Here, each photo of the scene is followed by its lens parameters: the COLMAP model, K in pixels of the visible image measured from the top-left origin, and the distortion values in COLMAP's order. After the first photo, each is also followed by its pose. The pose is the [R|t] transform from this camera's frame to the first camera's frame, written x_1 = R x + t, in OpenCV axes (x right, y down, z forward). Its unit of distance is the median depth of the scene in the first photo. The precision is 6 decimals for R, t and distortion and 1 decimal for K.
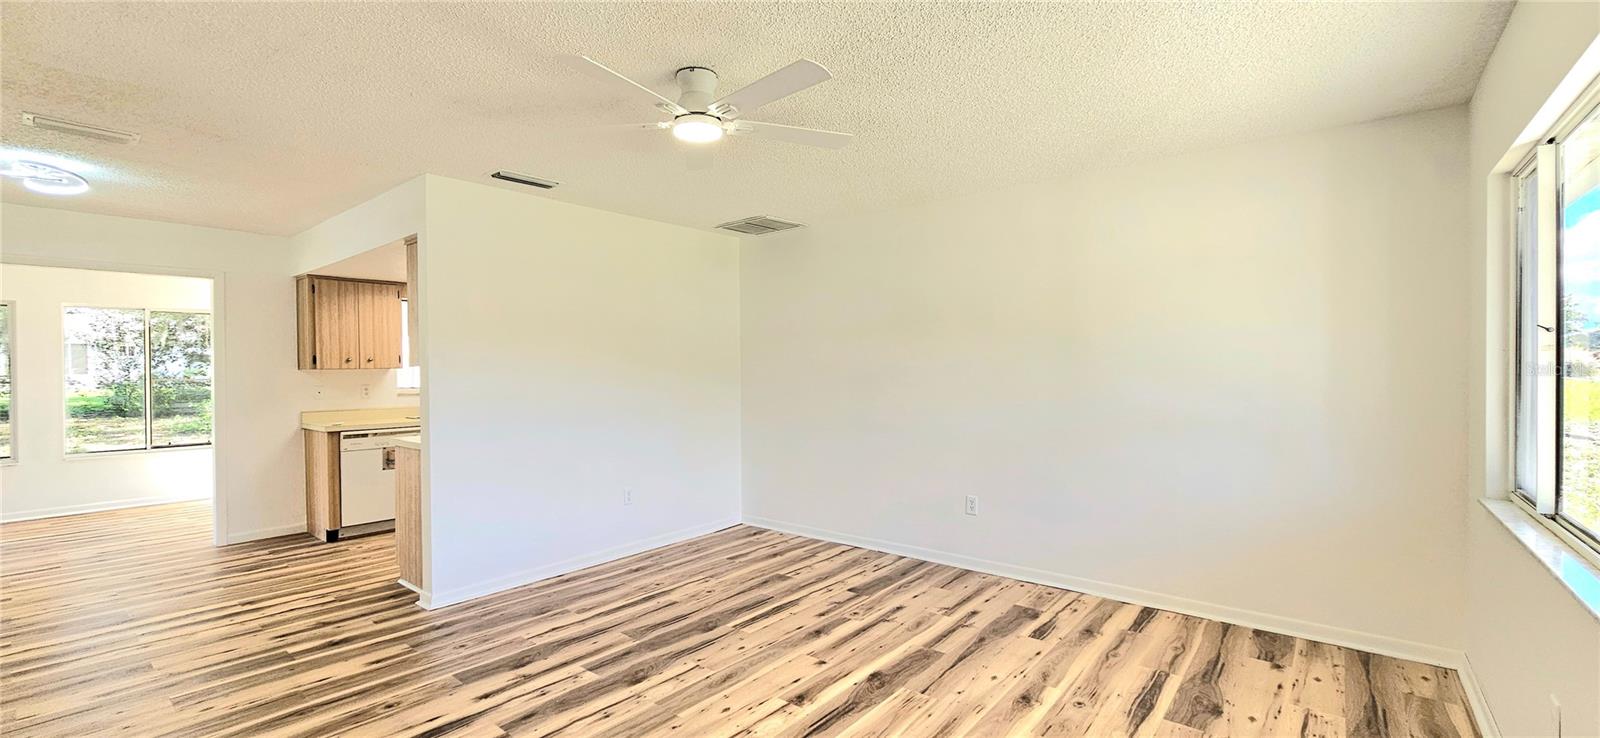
lens RADIAL K [[657.3, 0, 800.0], [0, 657.3, 369.0], [0, 0, 1]] dist [-0.000412, 0.000489]
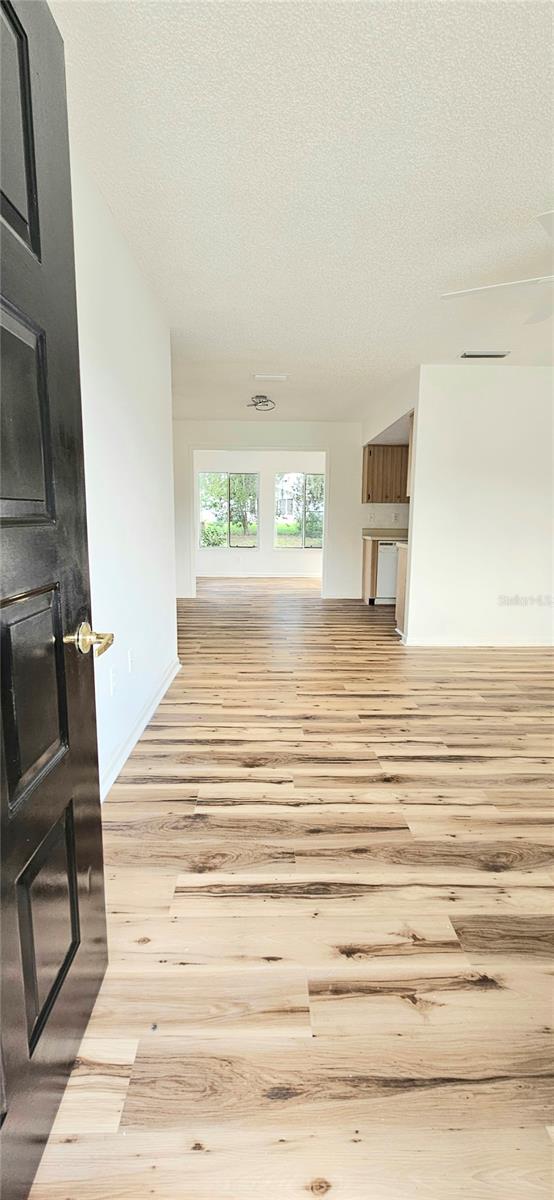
lens RADIAL K [[515.0, 0, 277.0], [0, 515.0, 600.0], [0, 0, 1]] dist [-0.002381, 0.000039]
pose [[0.651549, 0.134378, -0.746610, 0.171285], [-0.016556, 0.986470, 0.163101, 0.049954], [0.758426, -0.093908, 0.644959, -0.060198]]
